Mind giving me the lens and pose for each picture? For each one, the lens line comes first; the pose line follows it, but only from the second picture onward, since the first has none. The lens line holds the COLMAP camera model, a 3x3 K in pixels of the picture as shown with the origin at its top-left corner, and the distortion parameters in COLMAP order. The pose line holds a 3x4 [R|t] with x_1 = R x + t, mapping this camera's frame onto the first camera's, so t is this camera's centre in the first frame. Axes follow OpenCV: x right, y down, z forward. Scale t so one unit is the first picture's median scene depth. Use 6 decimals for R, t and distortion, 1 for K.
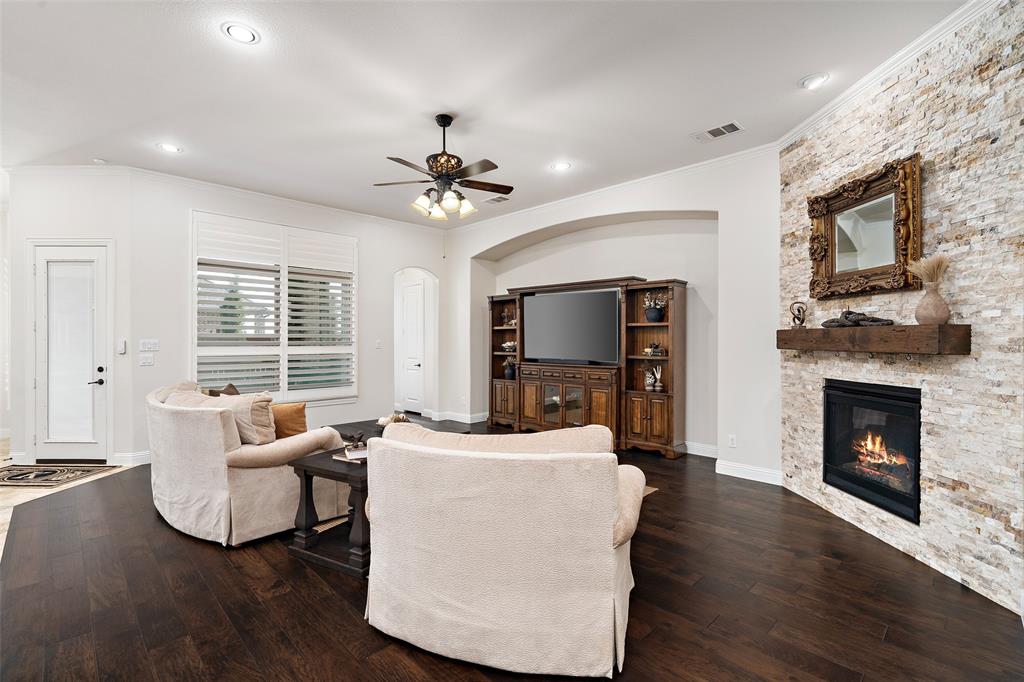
lens RADIAL K [[463.2, 0, 509.2], [0, 463.2, 338.8], [0, 0, 1]] dist [-0.004834, 0.001096]
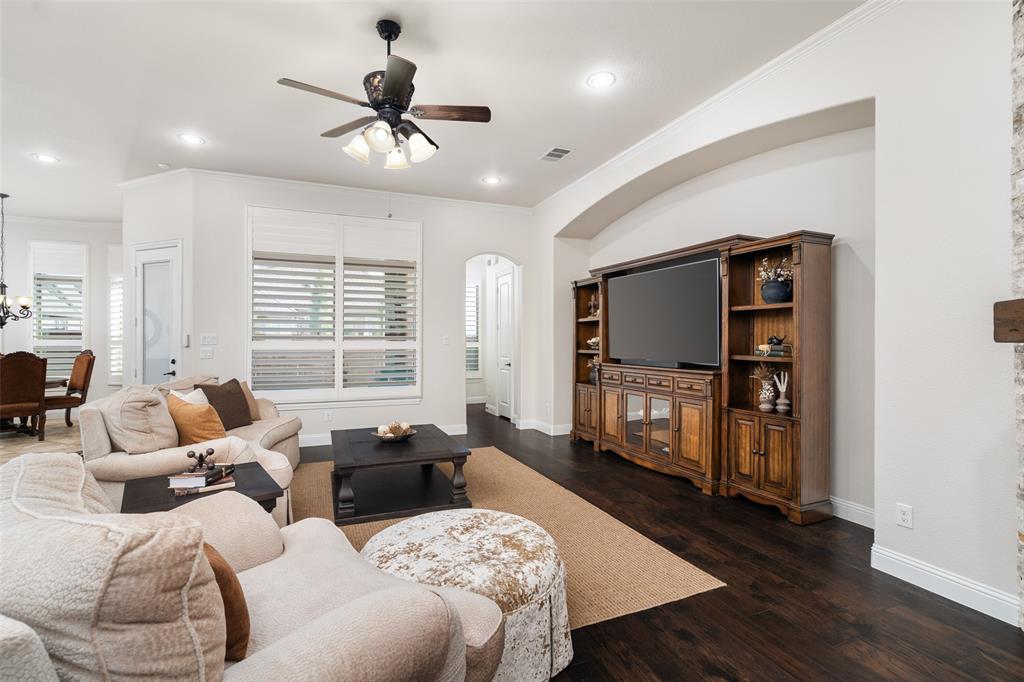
lens RADIAL K [[463.2, 0, 509.7], [0, 463.2, 339.0], [0, 0, 1]] dist [-0.004834, 0.001096]
pose [[0.924789, -0.000546, -0.380481, 0.287608], [0.000137, 0.999999, -0.001102, 0.018309], [0.380481, 0.000967, 0.924788, 0.358033]]
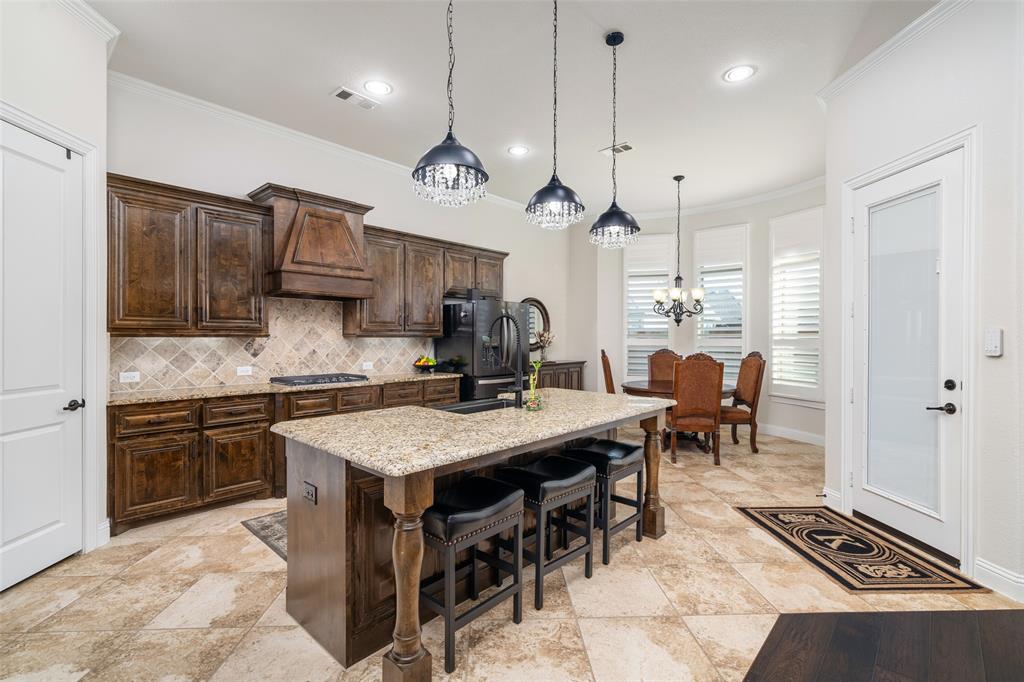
lens RADIAL K [[463.2, 0, 519.2], [0, 463.2, 340.8], [0, 0, 1]] dist [-0.004834, 0.001096]
pose [[0.059559, 0.007671, -0.998195, -0.457151], [-0.002937, 0.999967, 0.007510, 0.016095], [0.998220, 0.002484, 0.059580, 0.562144]]
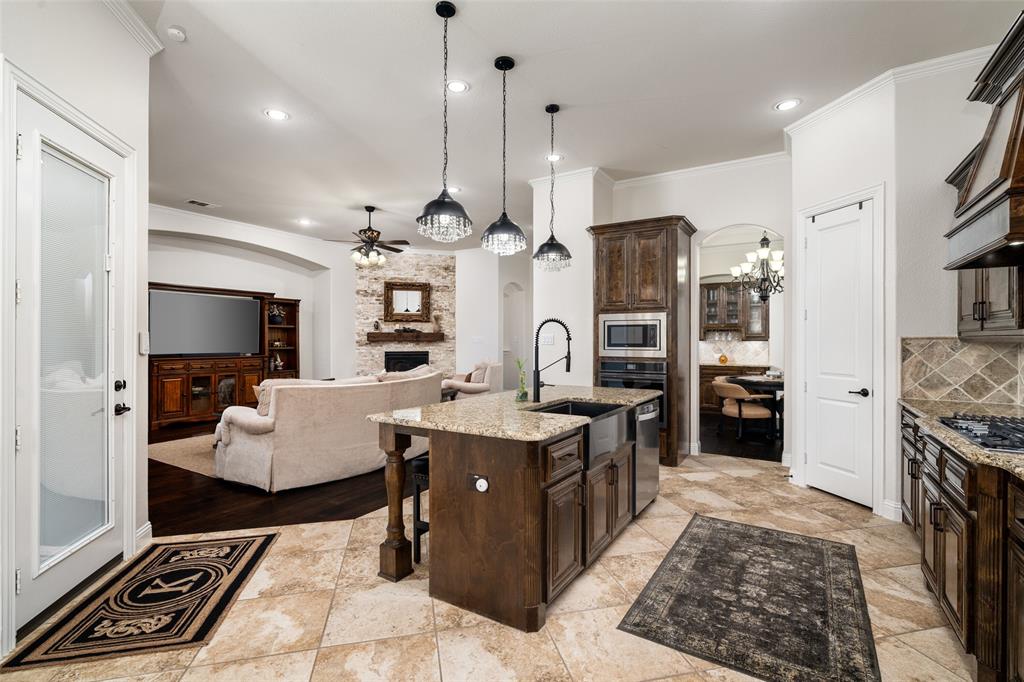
lens RADIAL K [[463.2, 0, 515.8], [0, 463.2, 338.2], [0, 0, 1]] dist [-0.004834, 0.001096]
pose [[-0.237817, 0.002394, 0.971307, -1.773906], [-0.000486, 0.999997, -0.002584, 0.014864], [-0.971310, -0.001087, -0.237815, 0.802074]]
